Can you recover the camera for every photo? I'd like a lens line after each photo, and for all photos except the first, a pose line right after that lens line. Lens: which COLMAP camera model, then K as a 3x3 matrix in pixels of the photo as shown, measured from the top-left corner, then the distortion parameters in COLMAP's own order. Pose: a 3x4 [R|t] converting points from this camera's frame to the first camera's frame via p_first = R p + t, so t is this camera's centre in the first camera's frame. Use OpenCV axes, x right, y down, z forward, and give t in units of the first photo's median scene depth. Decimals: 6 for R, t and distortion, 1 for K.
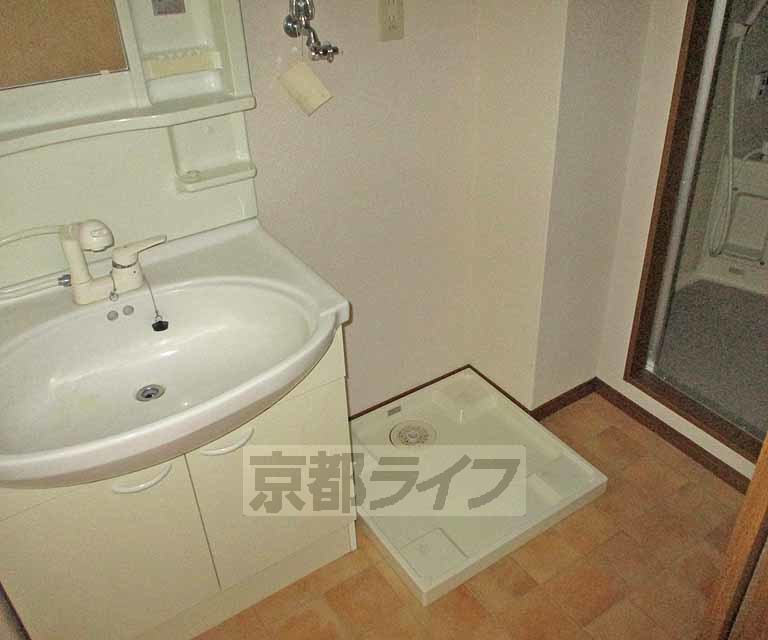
lens RADIAL K [[708.6, 0, 428.5], [0, 708.6, 320.3], [0, 0, 1]] dist [-0.057861, 0.007459]
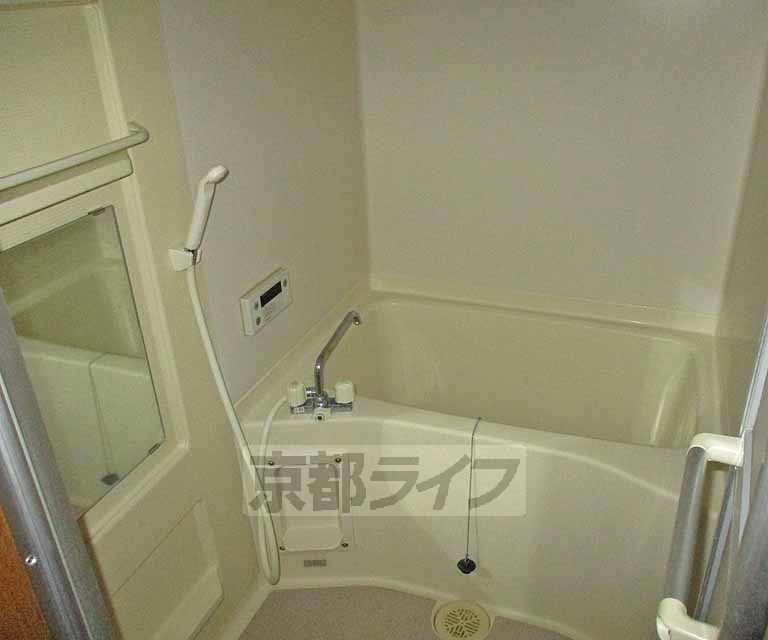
lens RADIAL K [[708.6, 0, 428.5], [0, 708.6, 320.3], [0, 0, 1]] dist [-0.057861, 0.007459]
pose [[0.817653, -0.272406, 0.507187, 0.270511], [0.325078, 0.945548, -0.016224, -0.259064], [-0.475150, 0.178141, 0.861683, 0.359046]]
